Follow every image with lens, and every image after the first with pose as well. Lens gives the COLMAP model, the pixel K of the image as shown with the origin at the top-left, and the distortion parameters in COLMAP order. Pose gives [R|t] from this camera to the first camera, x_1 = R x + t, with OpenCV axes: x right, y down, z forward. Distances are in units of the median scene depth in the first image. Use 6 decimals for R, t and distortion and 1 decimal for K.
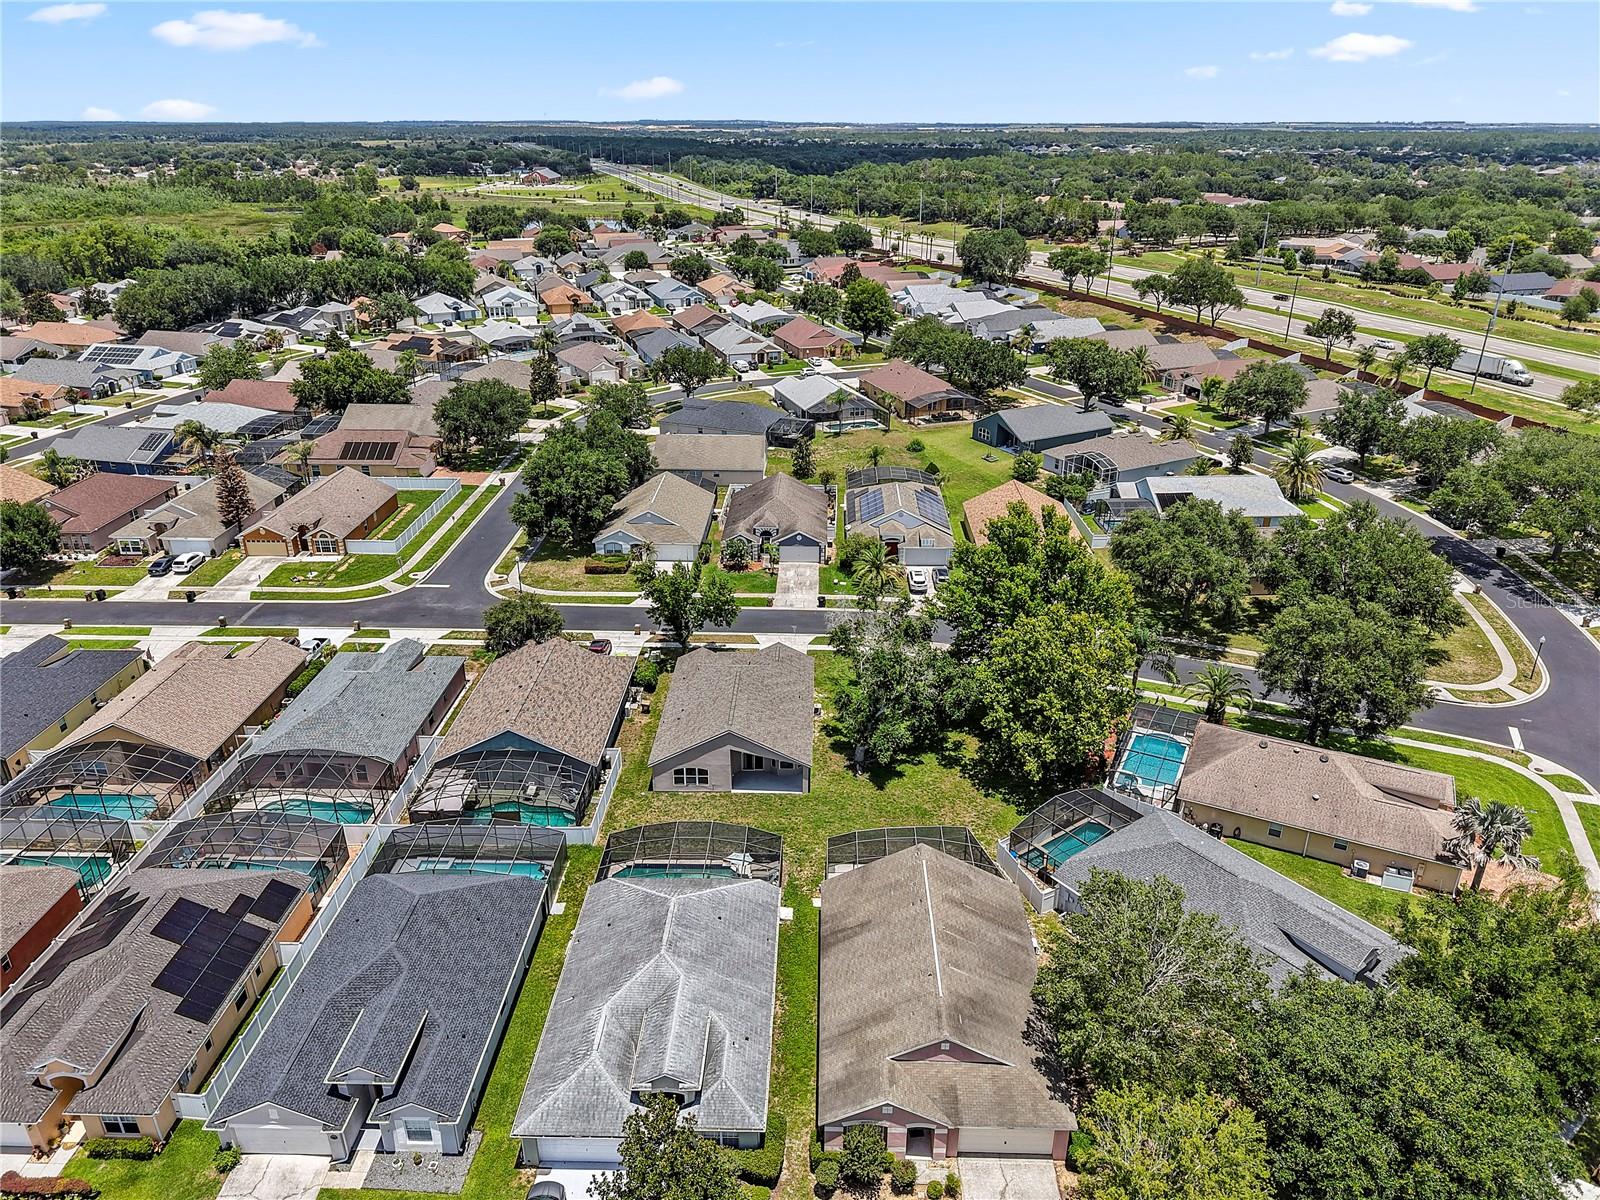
lens RADIAL K [[1084.7, 0, 811.8], [0, 1084.7, 602.5], [0, 0, 1]] dist [0.047285, -0.059431]
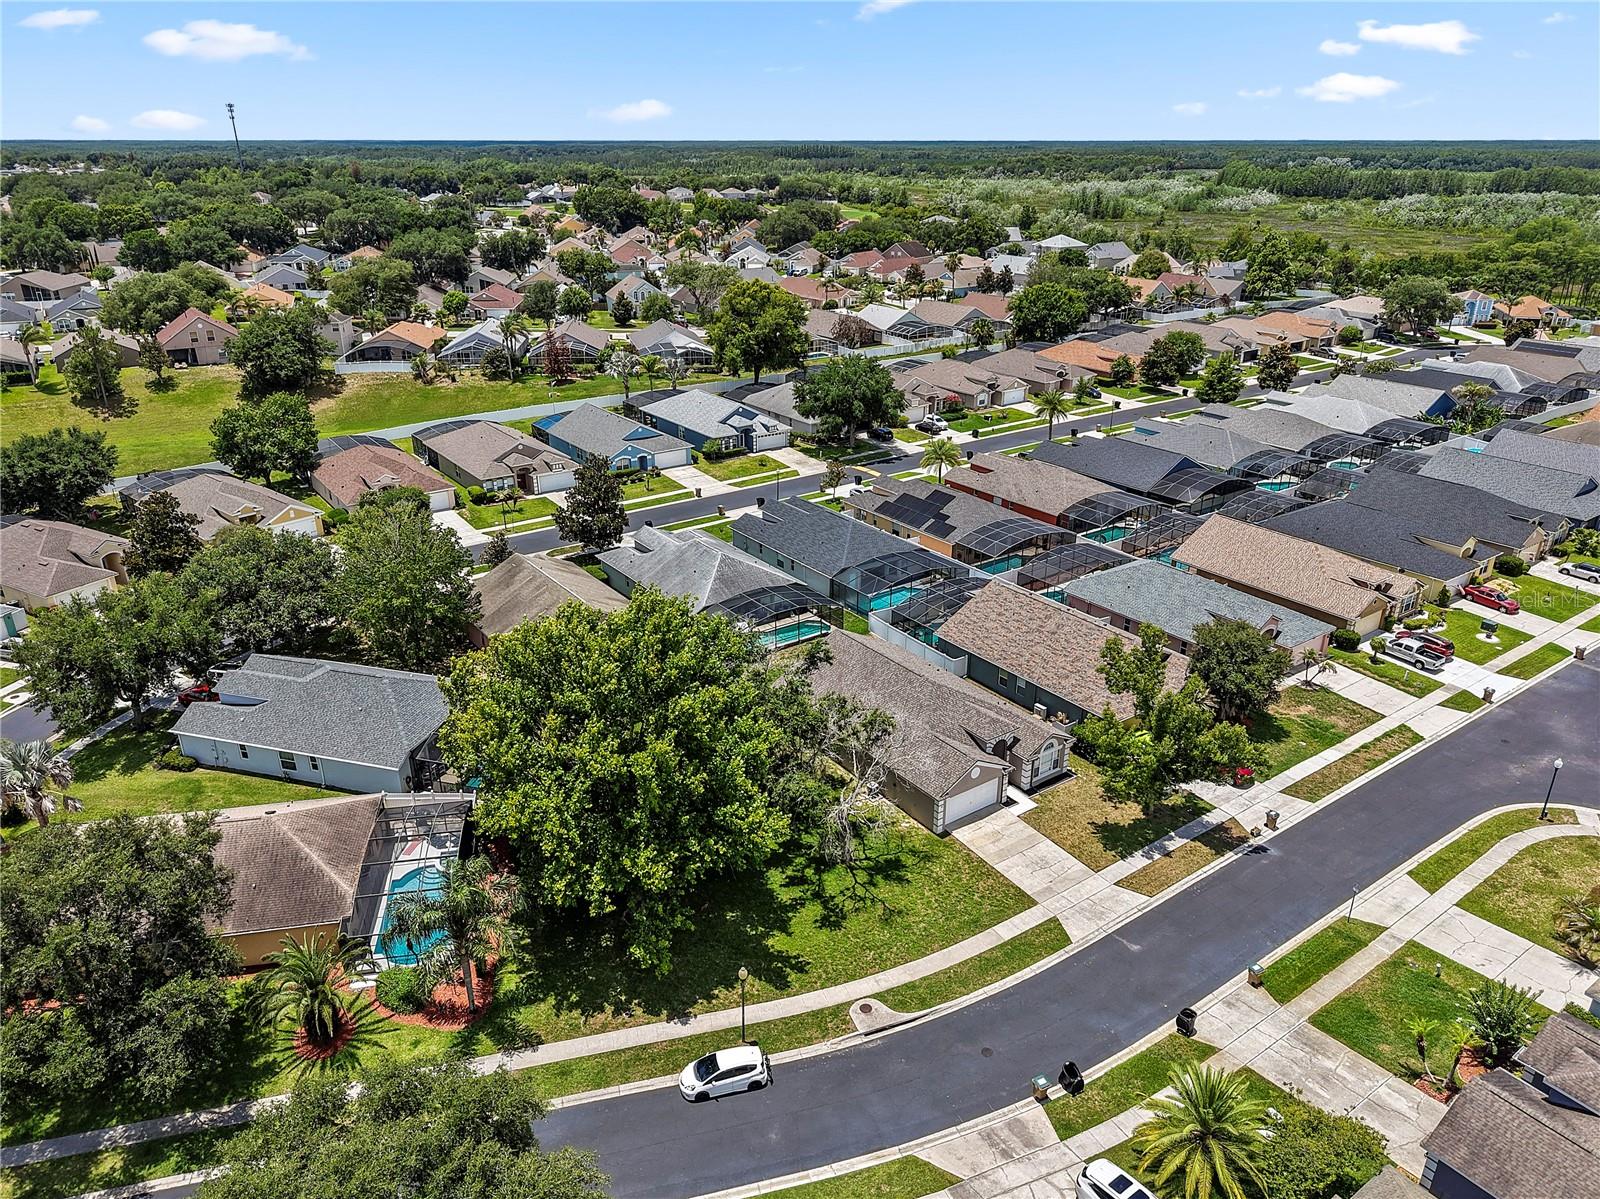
lens RADIAL K [[1084.7, 0, 811.8], [0, 1084.7, 602.0], [0, 0, 1]] dist [0.047285, -0.059431]
pose [[-0.792214, 0.234946, -0.563203, 0.368344], [-0.249057, 0.718071, 0.649881, -0.403252], [0.557106, 0.655114, -0.510350, 1.092537]]
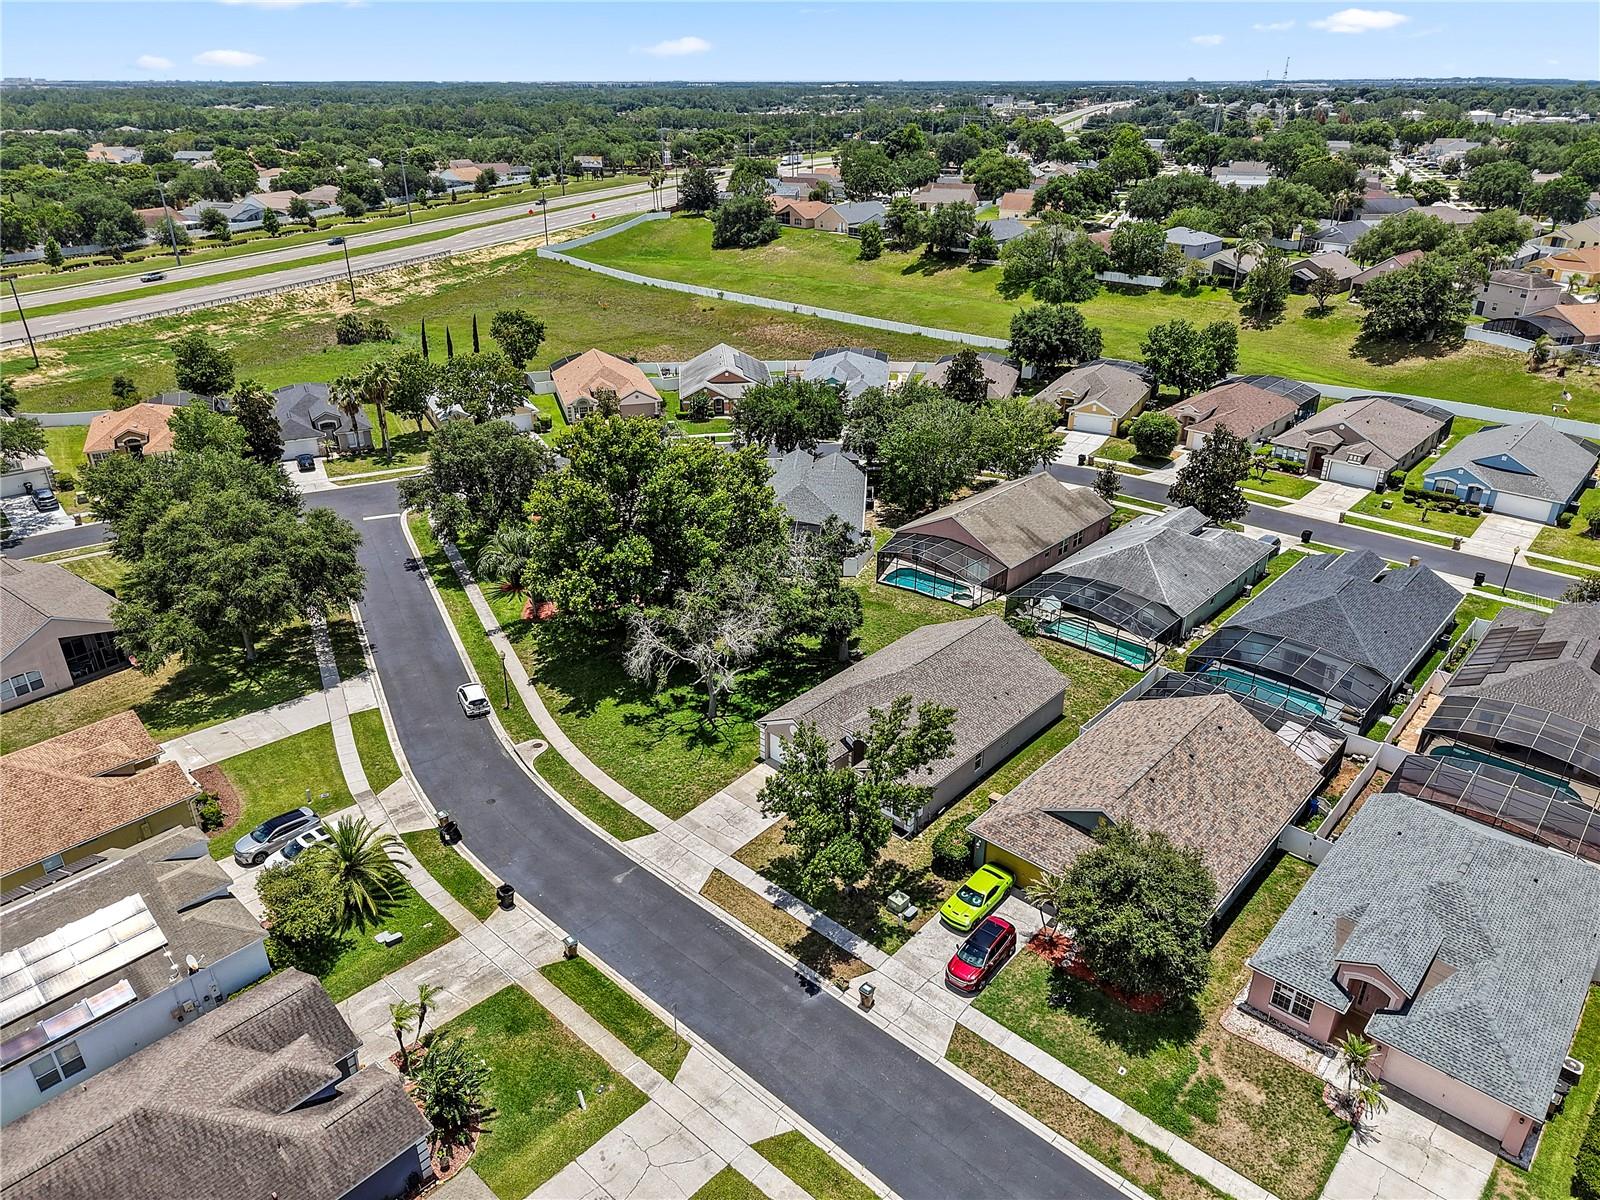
lens RADIAL K [[1084.7, 0, 811.8], [0, 1084.7, 602.5], [0, 0, 1]] dist [0.047285, -0.059431]
pose [[-0.762679, -0.283629, 0.581271, -0.370001], [0.257605, 0.691148, 0.675243, -0.420313], [-0.593263, 0.664732, -0.454060, 1.118478]]
